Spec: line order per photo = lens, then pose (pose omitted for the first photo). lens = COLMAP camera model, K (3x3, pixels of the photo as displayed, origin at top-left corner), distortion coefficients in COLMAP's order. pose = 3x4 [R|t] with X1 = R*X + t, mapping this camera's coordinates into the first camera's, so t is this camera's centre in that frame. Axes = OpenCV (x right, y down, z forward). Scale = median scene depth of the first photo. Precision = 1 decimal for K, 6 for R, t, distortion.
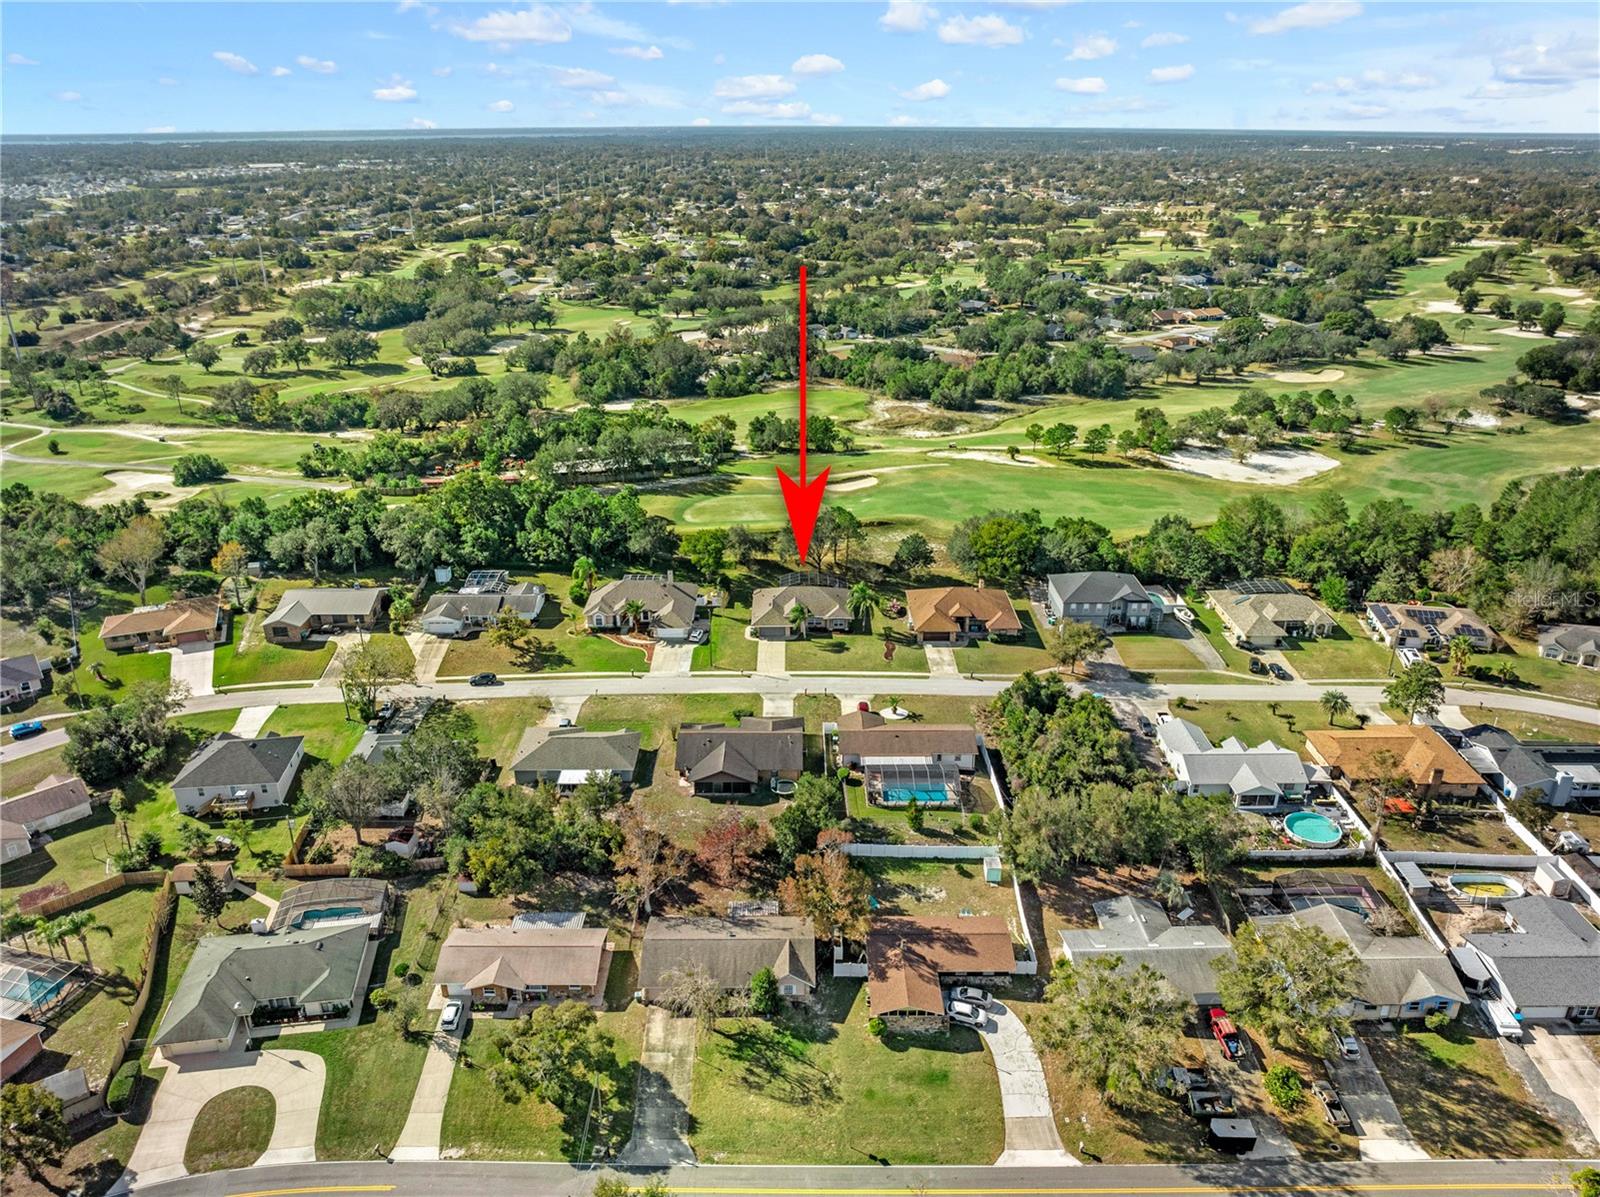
lens RADIAL K [[1129.6, 0, 793.3], [0, 1129.6, 584.0], [0, 0, 1]] dist [-0.028408, -0.028251]
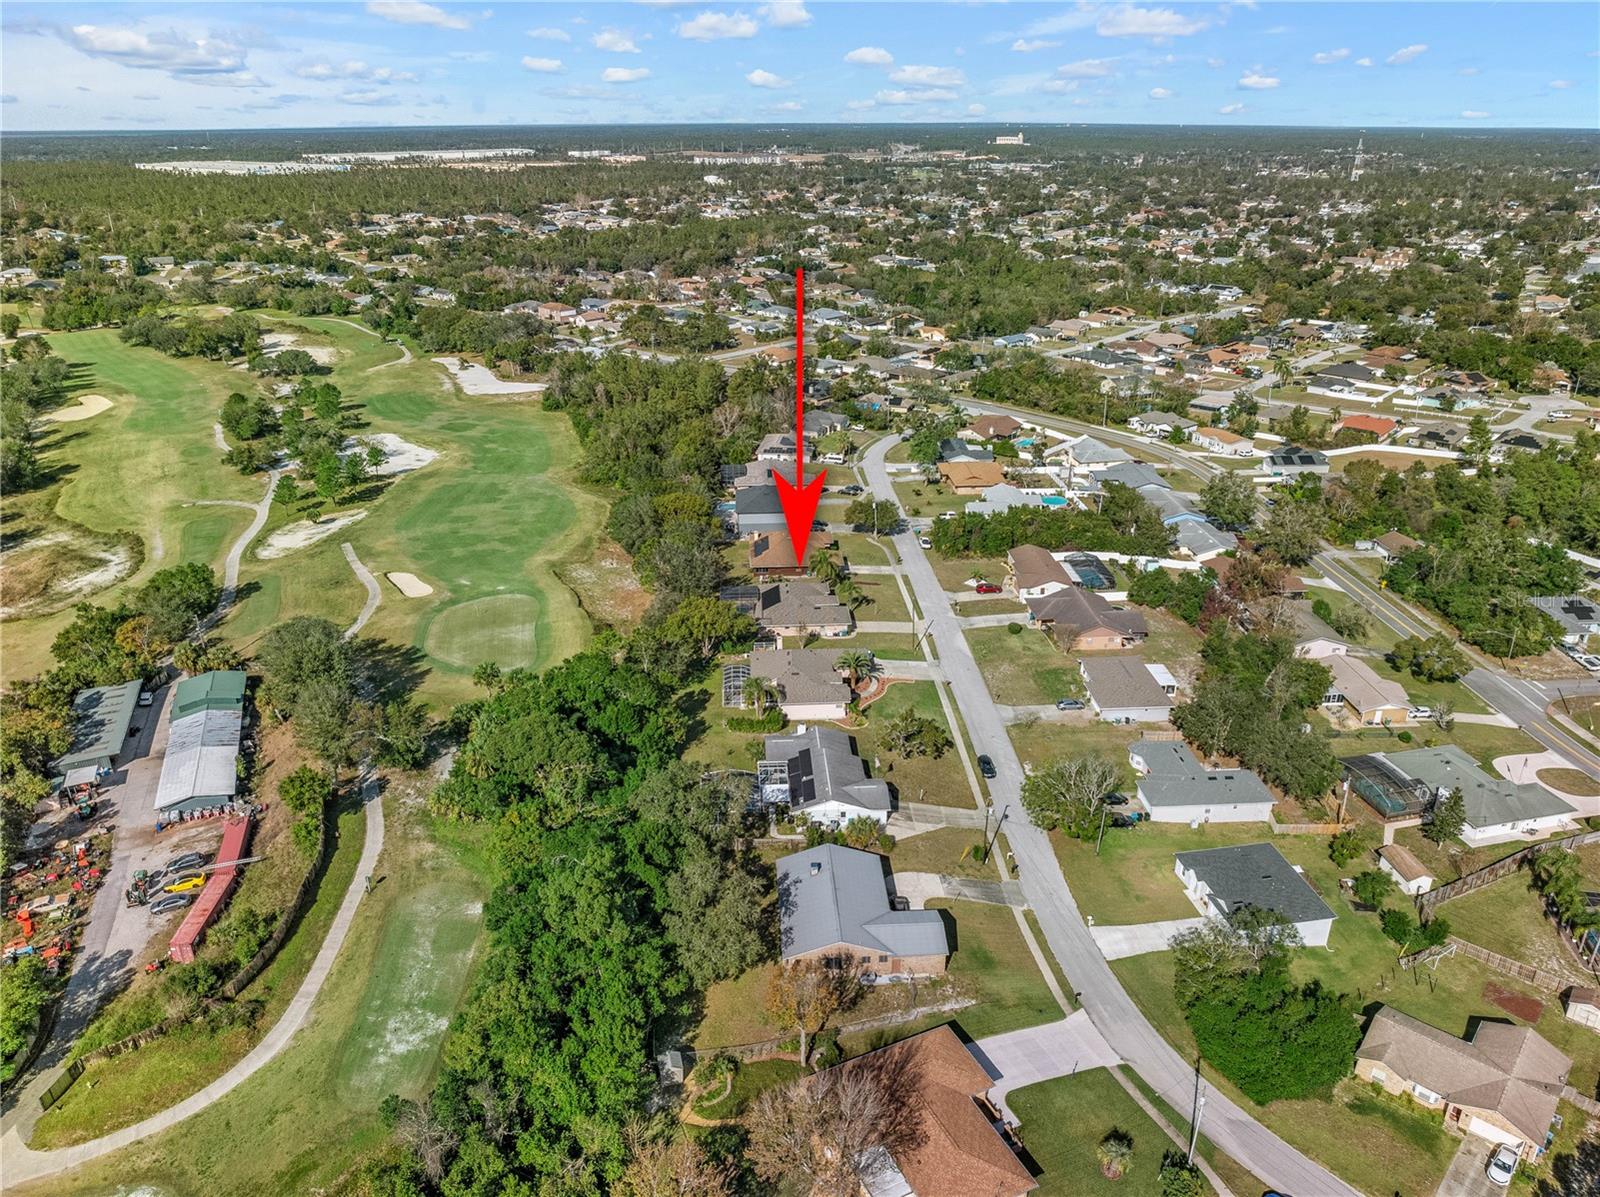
lens RADIAL K [[1111.2, 0, 813.2], [0, 1111.2, 594.4], [0, 0, 1]] dist [-0.019952, -0.042350]
pose [[-0.055541, -0.394473, 0.917227, -0.916313], [0.380170, 0.841093, 0.384750, -0.371119], [-0.923247, 0.370072, 0.103252, 0.910043]]
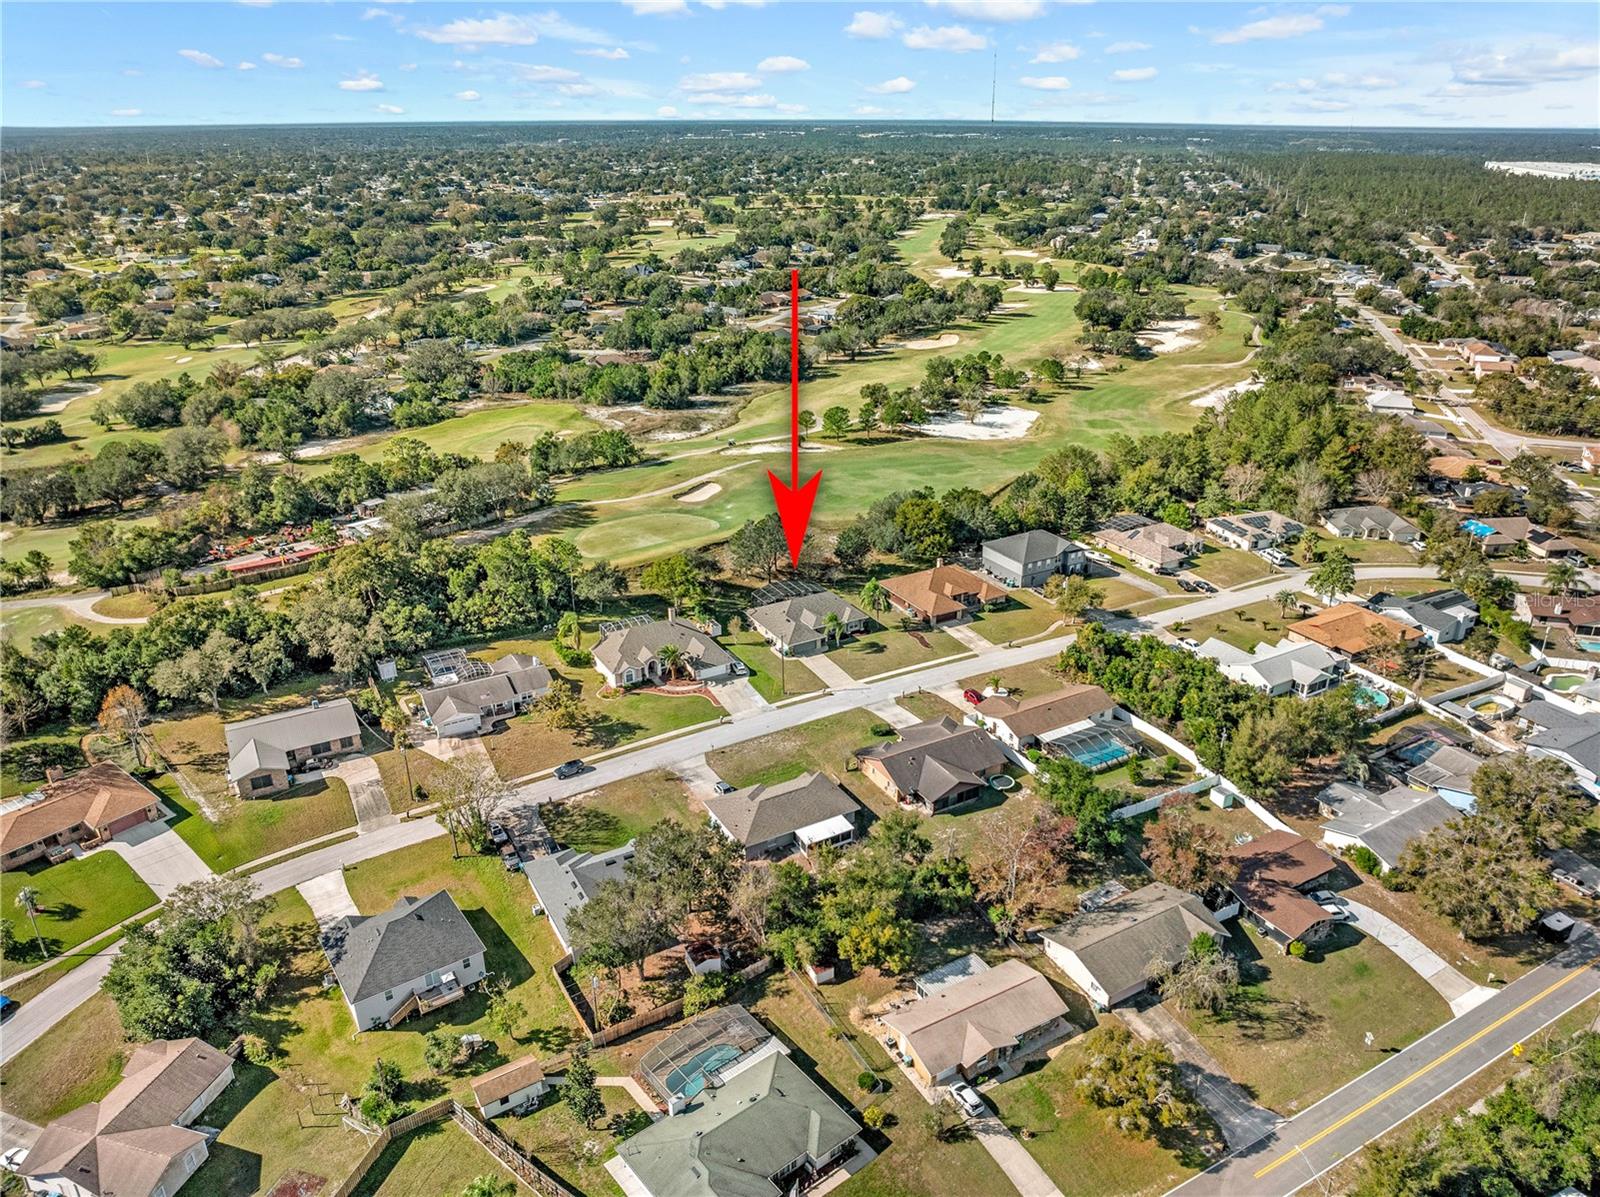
lens RADIAL K [[1132.6, 0, 810.2], [0, 1132.6, 603.6], [0, 0, 1]] dist [-0.037555, -0.000020]
pose [[0.867865, -0.195478, 0.456726, -0.447387], [0.186601, 0.980284, 0.064982, -0.055862], [-0.460424, 0.028830, 0.887231, 0.138037]]
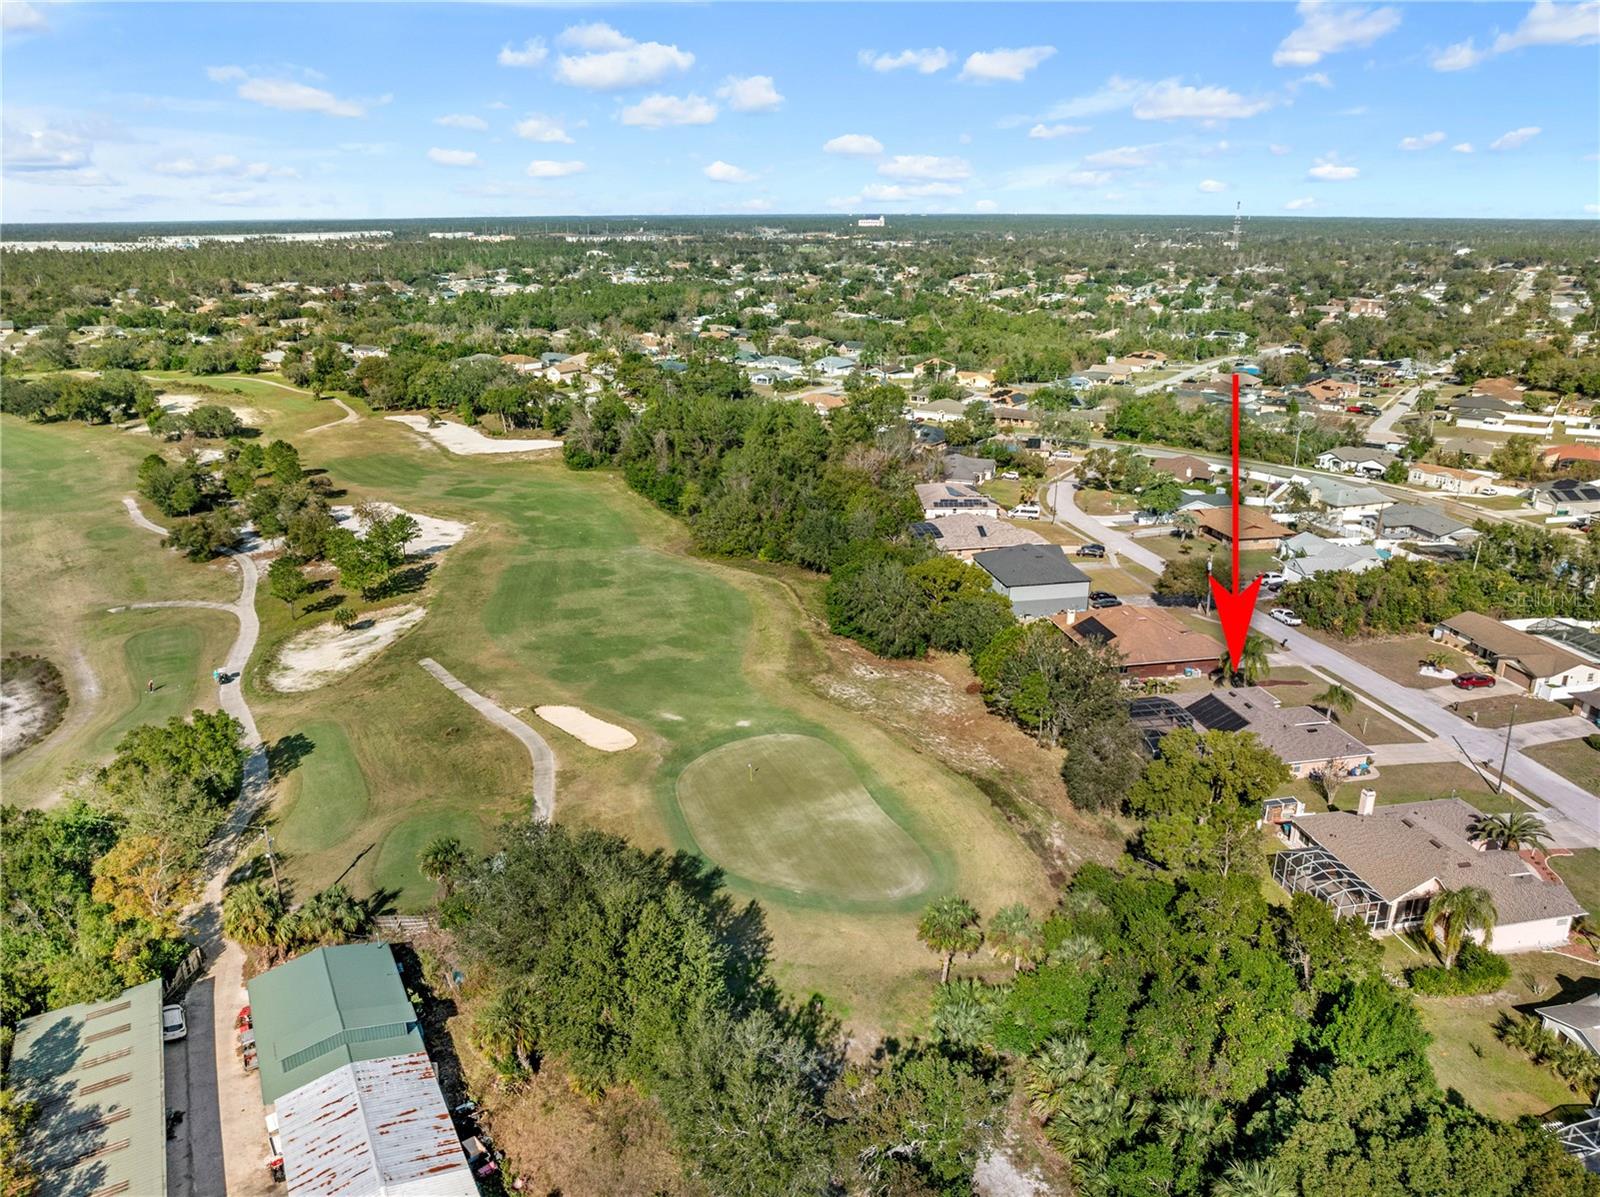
lens RADIAL K [[1132.6, 0, 810.2], [0, 1132.6, 603.6], [0, 0, 1]] dist [-0.037555, -0.000020]
pose [[-0.175039, -0.326400, 0.928883, -0.503851], [0.378040, 0.848849, 0.369515, -0.359371], [-0.909092, 0.415834, -0.025189, 1.242336]]
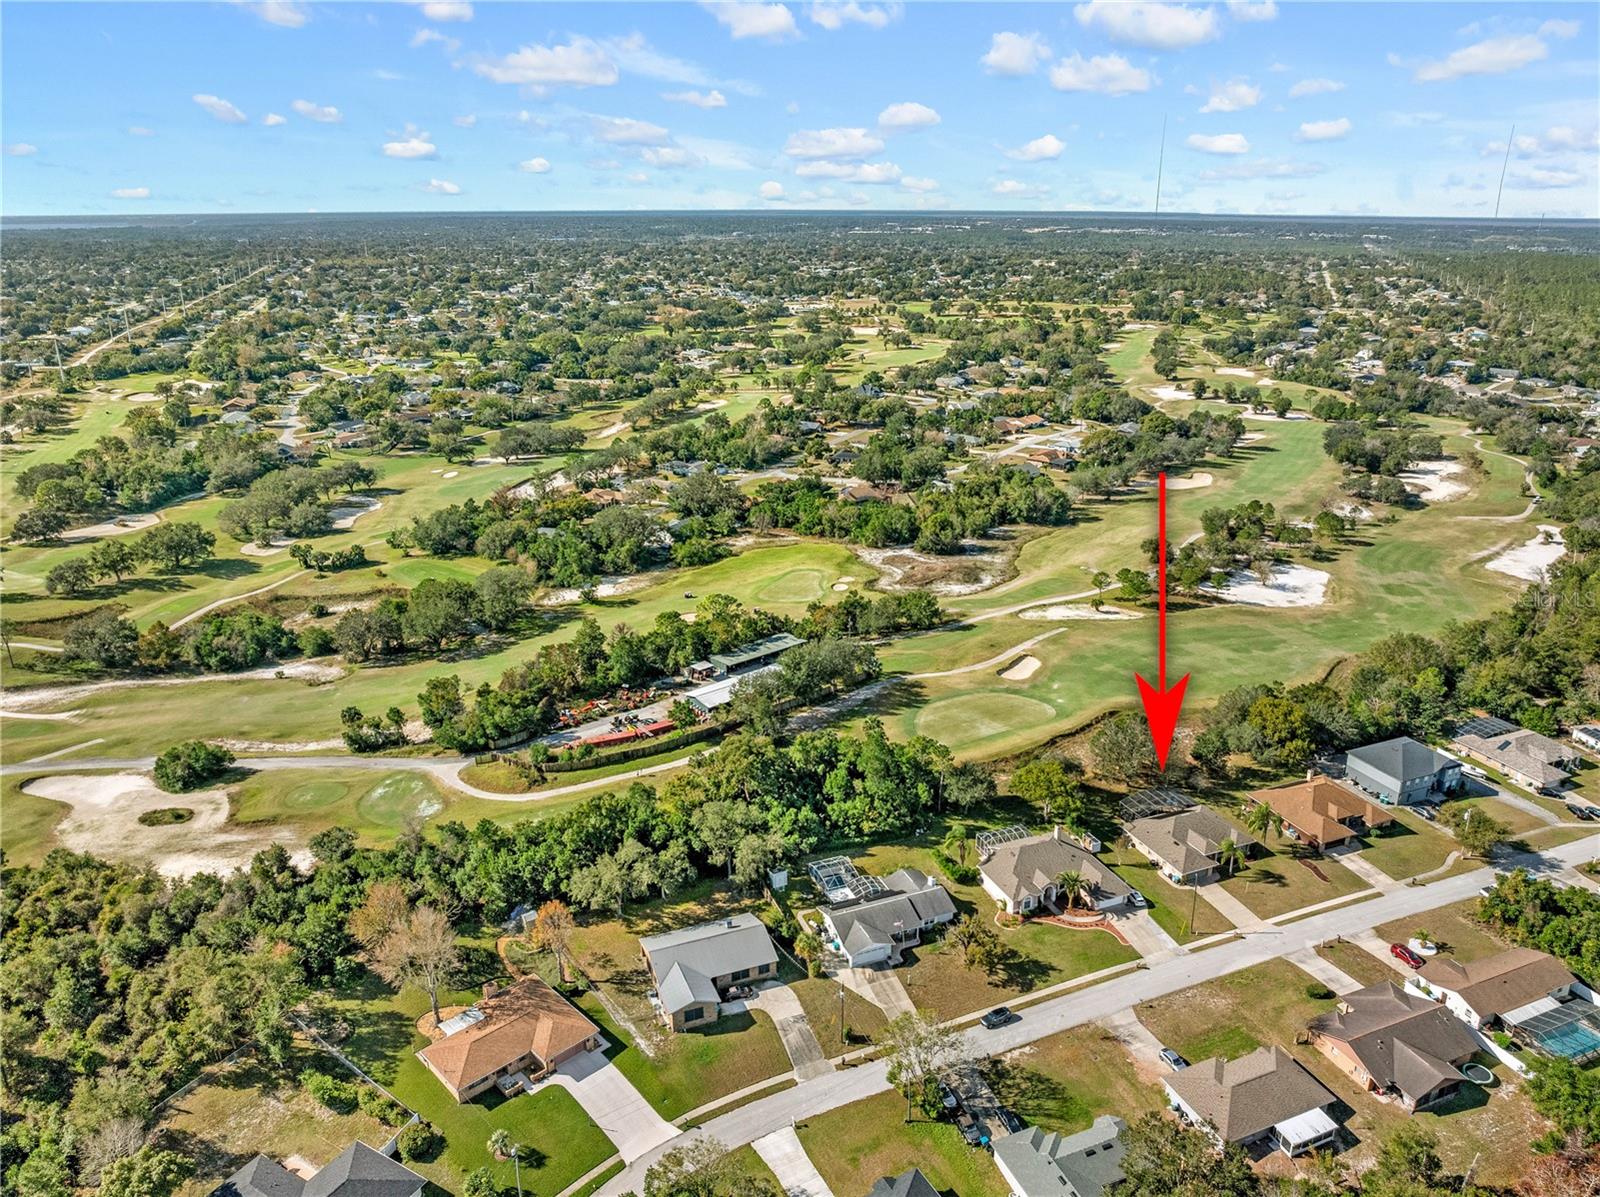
lens RADIAL K [[1132.6, 0, 810.2], [0, 1132.6, 603.6], [0, 0, 1]] dist [-0.037555, -0.000020]
pose [[0.925221, -0.122644, 0.359059, -0.608393], [0.140682, 0.989753, -0.024436, -0.196697], [-0.352383, 0.073122, 0.932995, 0.240502]]
